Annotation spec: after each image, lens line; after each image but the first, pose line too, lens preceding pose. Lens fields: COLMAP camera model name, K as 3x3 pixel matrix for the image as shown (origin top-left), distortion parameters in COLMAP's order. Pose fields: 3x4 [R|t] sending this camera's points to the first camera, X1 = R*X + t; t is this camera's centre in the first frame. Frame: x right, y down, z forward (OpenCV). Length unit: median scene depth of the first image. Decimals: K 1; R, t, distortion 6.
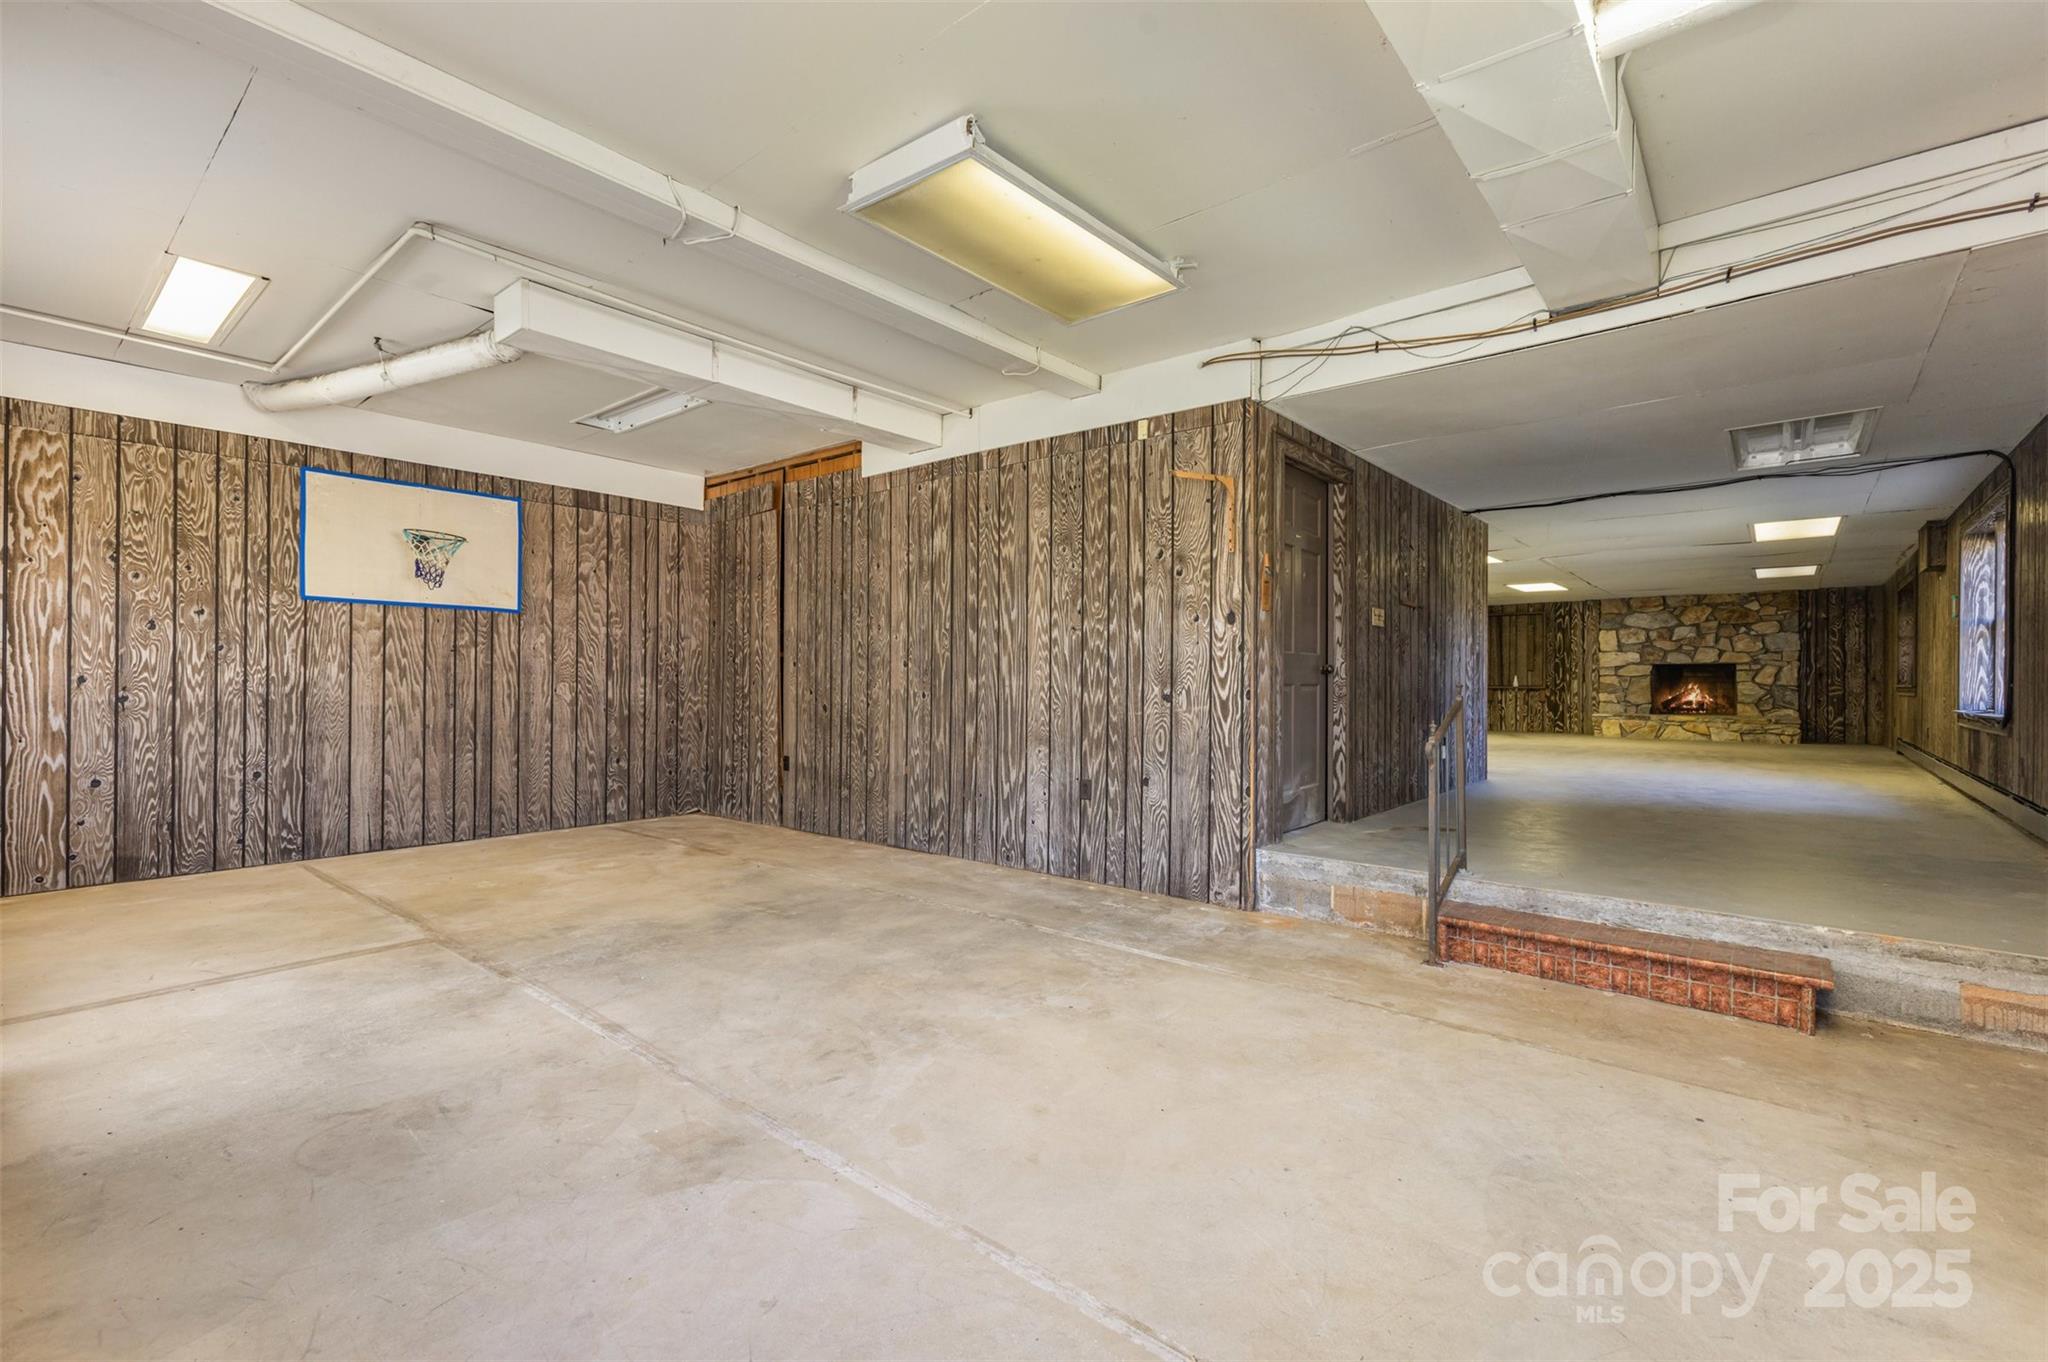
lens RADIAL K [[897.4, 0, 1033.3], [0, 897.4, 680.4], [0, 0, 1]] dist [0.012723, -0.000258]
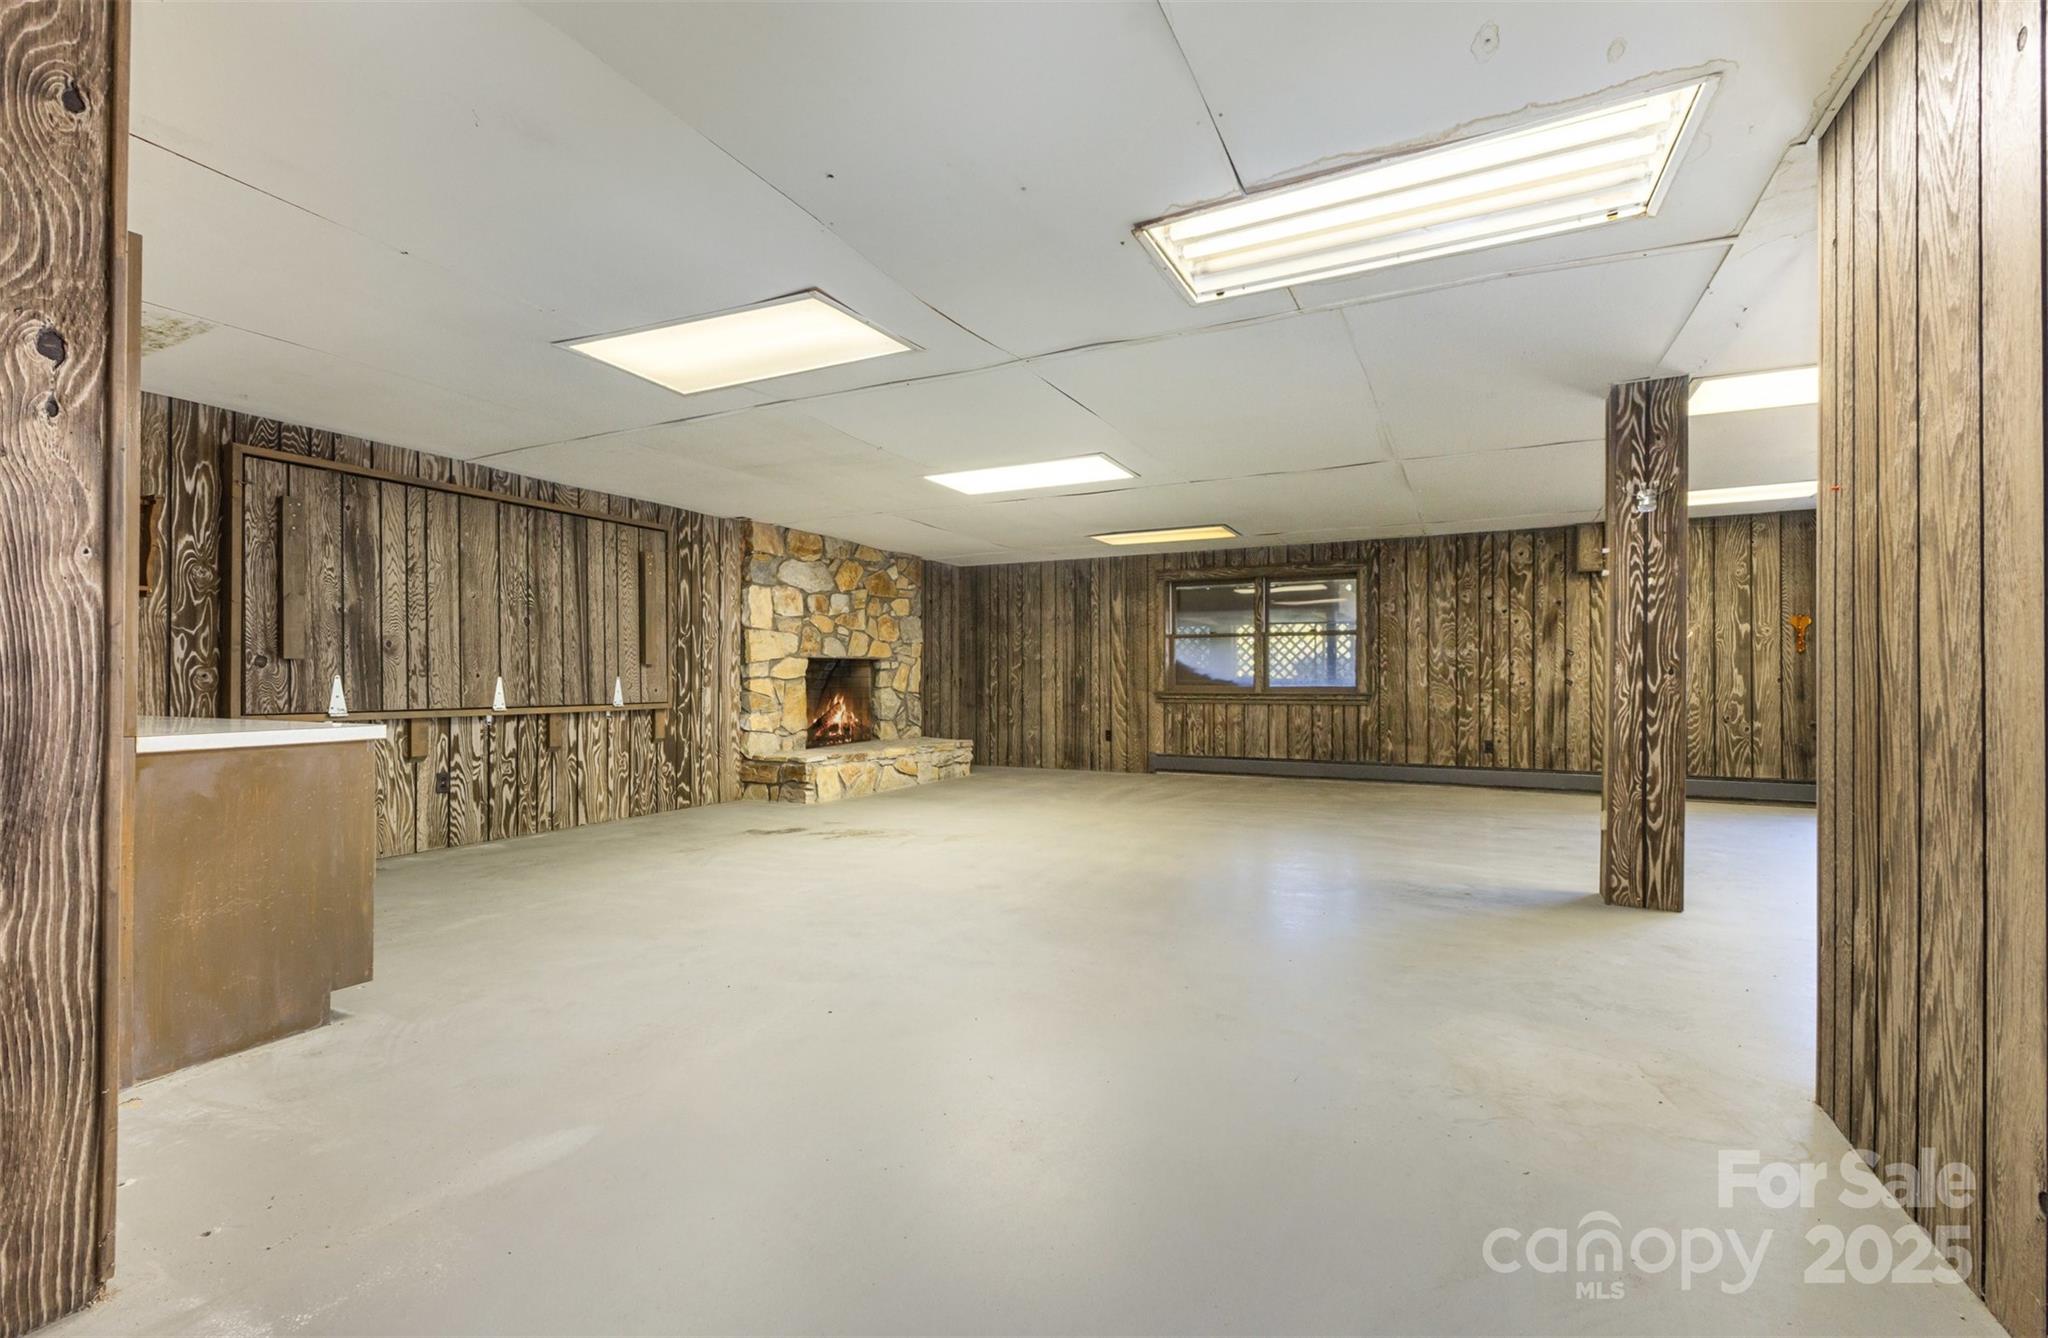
lens RADIAL K [[894.7, 0, 1025.8], [0, 894.7, 680.0], [0, 0, 1]] dist [-0.001622, -0.000119]
pose [[-0.219271, -0.003485, 0.975658, 0.134075], [0.001125, 0.999992, 0.003825, -0.006213], [-0.975663, 0.001936, -0.219265, 1.017796]]
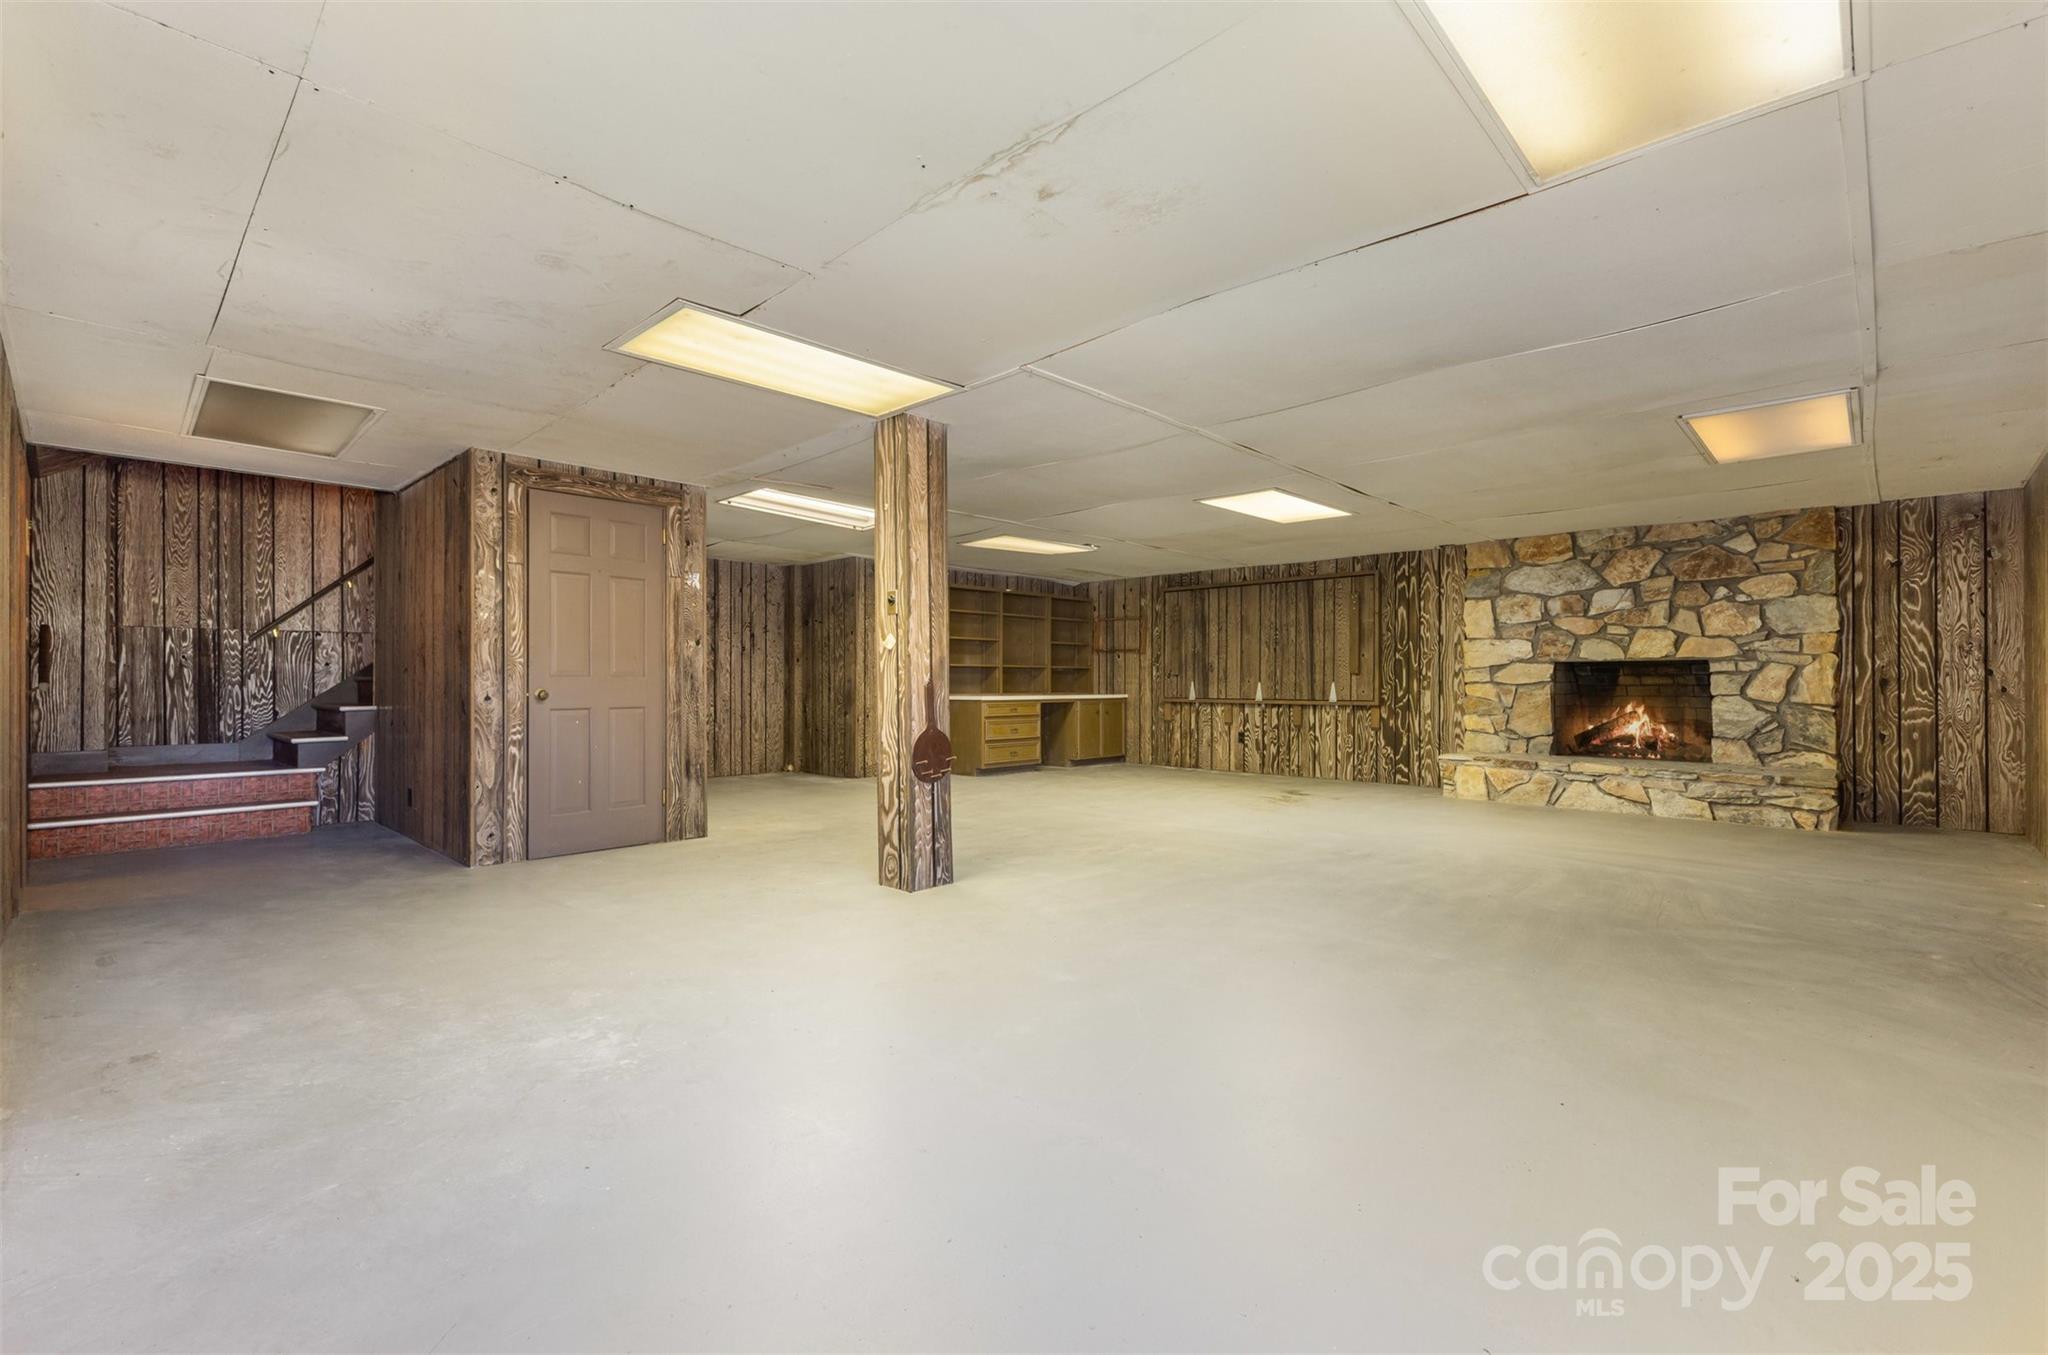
lens RADIAL K [[883.4, 0, 1022.3], [0, 883.4, 676.6], [0, 0, 1]] dist [0.000977, -0.000277]
pose [[0.996650, -0.002822, -0.081742, 0.427859], [0.002350, 0.999980, -0.005874, -0.007053], [0.081757, 0.005662, 0.996636, 0.469156]]
